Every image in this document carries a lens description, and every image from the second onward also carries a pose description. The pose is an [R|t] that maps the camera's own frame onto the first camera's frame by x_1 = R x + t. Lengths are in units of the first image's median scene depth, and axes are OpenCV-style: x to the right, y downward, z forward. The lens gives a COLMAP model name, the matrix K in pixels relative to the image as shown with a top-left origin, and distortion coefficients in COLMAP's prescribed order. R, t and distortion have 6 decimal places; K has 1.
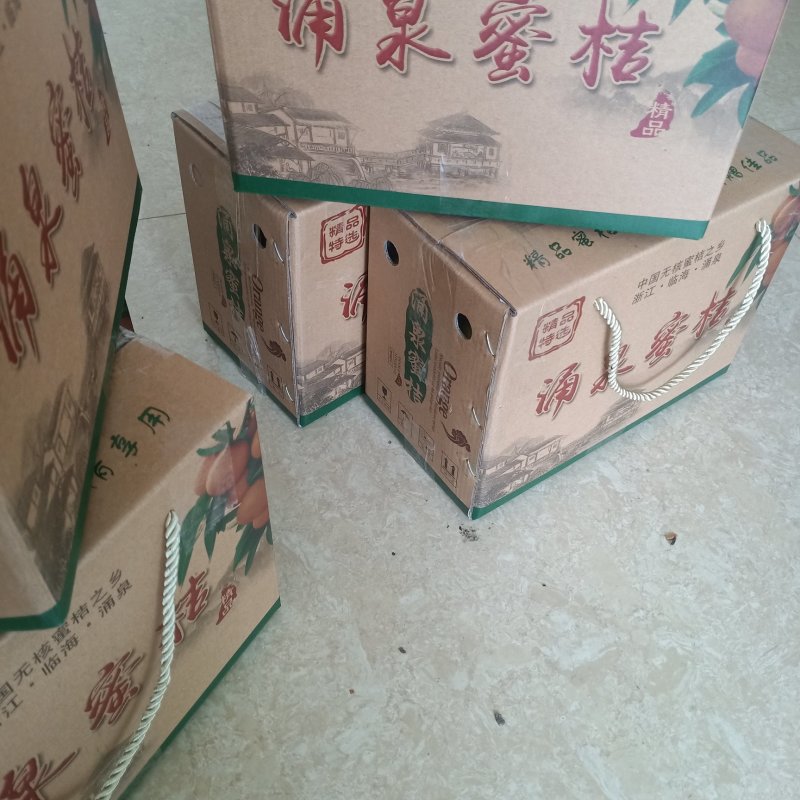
lens RADIAL K [[867.2, 0, 397.8], [0, 867.2, 383.2], [0, 0, 1]] dist [0.105045, -0.182978]
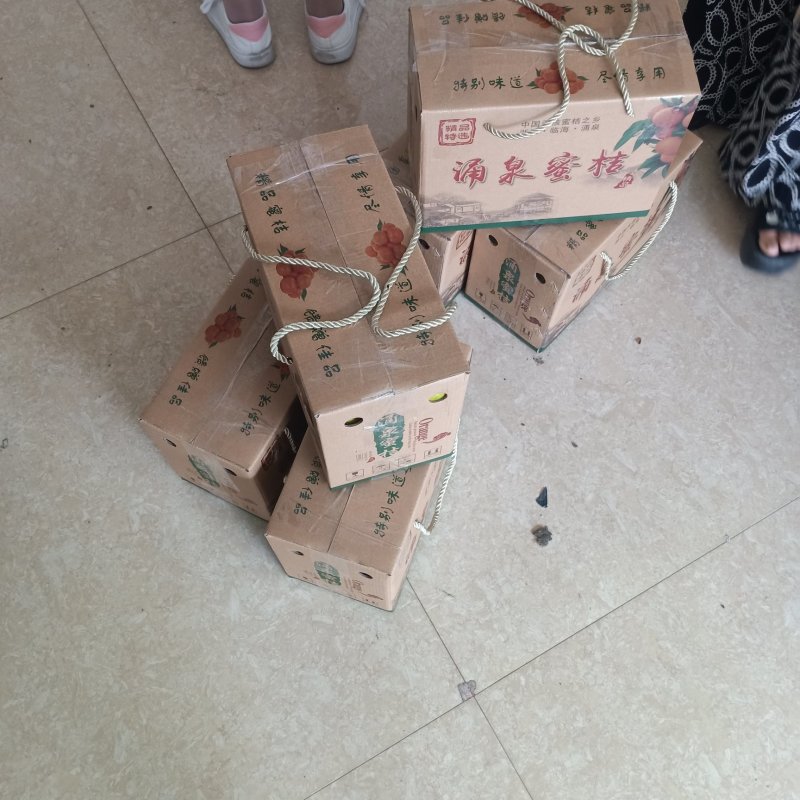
lens RADIAL K [[867.2, 0, 397.8], [0, 867.2, 383.2], [0, 0, 1]] dist [0.105045, -0.182978]
pose [[0.976973, -0.204335, 0.061414, -0.429413], [0.175766, 0.933928, 0.311263, -0.531028], [-0.120958, -0.293301, 0.948337, -0.990163]]
